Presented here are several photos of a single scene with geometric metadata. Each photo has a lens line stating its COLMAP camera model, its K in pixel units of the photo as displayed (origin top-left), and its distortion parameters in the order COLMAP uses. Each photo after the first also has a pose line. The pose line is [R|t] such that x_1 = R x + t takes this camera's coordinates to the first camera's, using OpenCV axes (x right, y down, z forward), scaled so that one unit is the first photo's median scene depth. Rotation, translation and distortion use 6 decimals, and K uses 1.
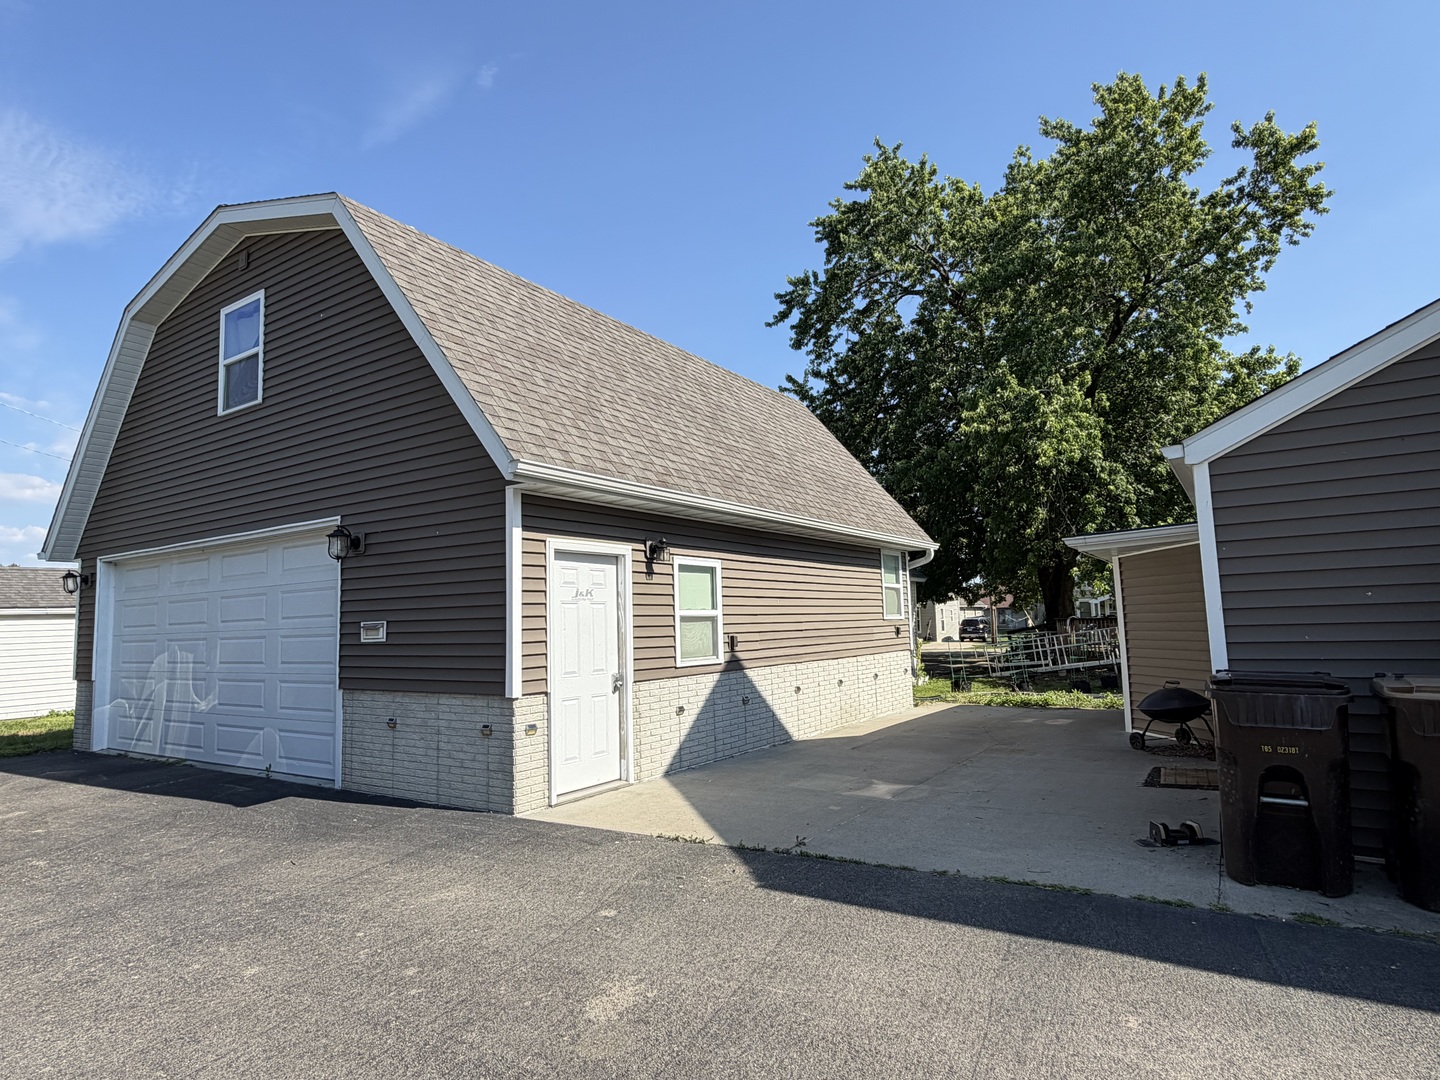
lens RADIAL K [[804.3, 0, 719.0], [0, 804.3, 541.5], [0, 0, 1]] dist [-0.001975, 0.003635]
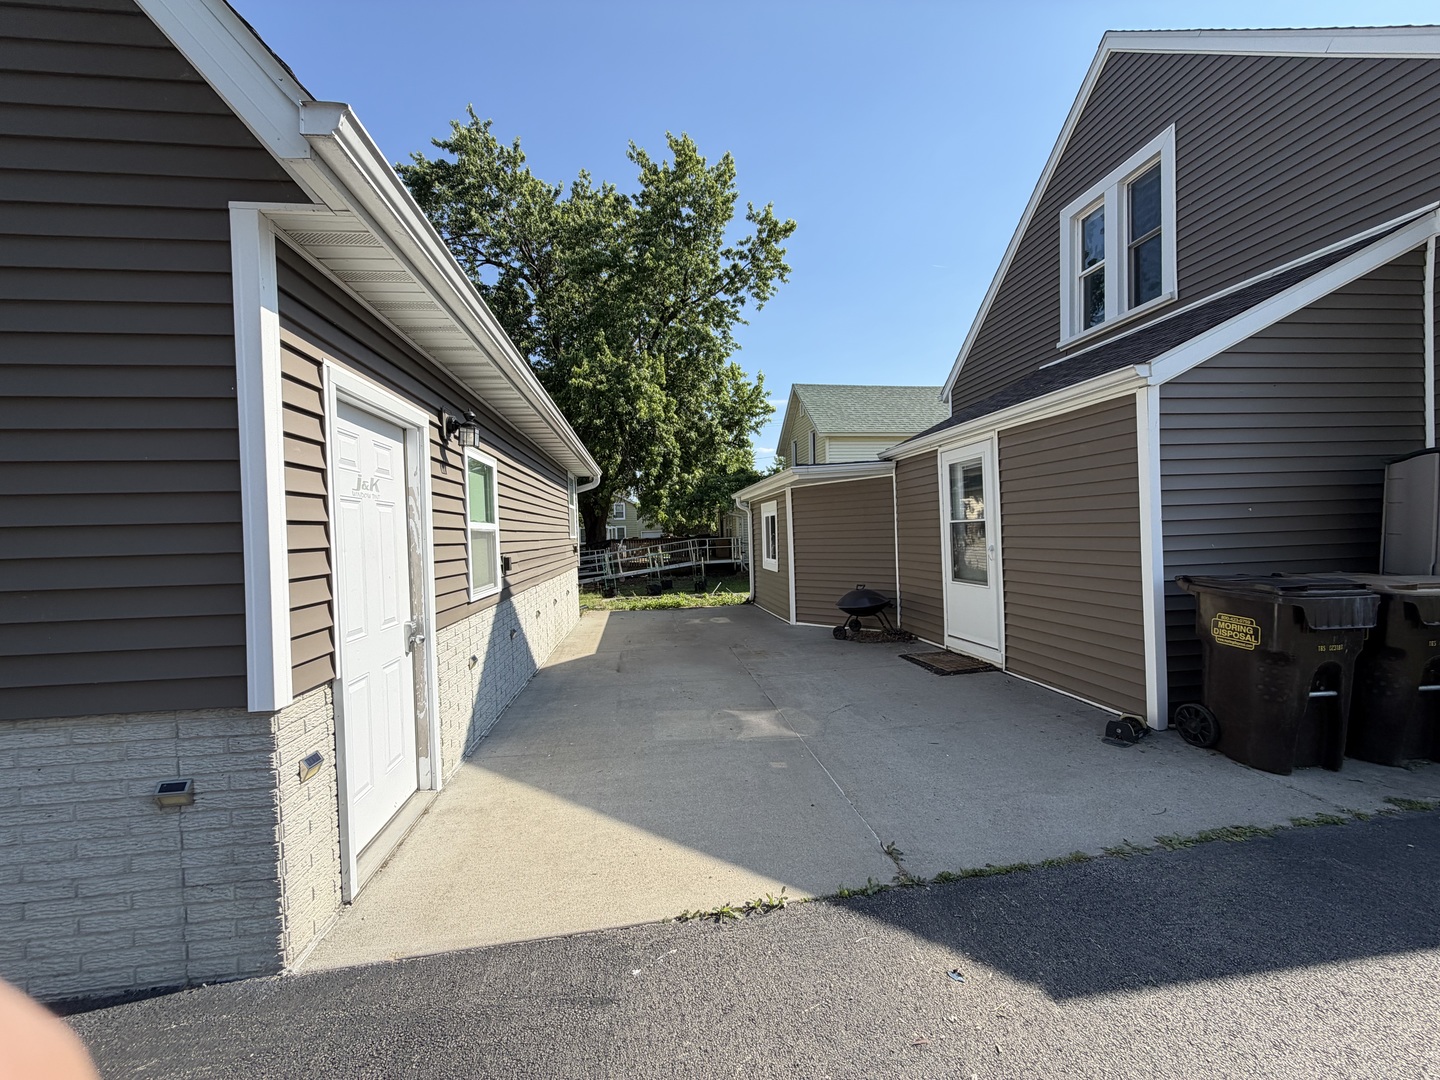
lens RADIAL K [[574.0, 0, 717.2], [0, 574.0, 539.0], [0, 0, 1]] dist [0.001448, -0.001246]
pose [[0.760995, -0.002075, 0.648755, -0.197523], [-0.057064, 0.995905, 0.070121, 0.049493], [-0.646244, -0.090382, 0.757760, 0.447798]]
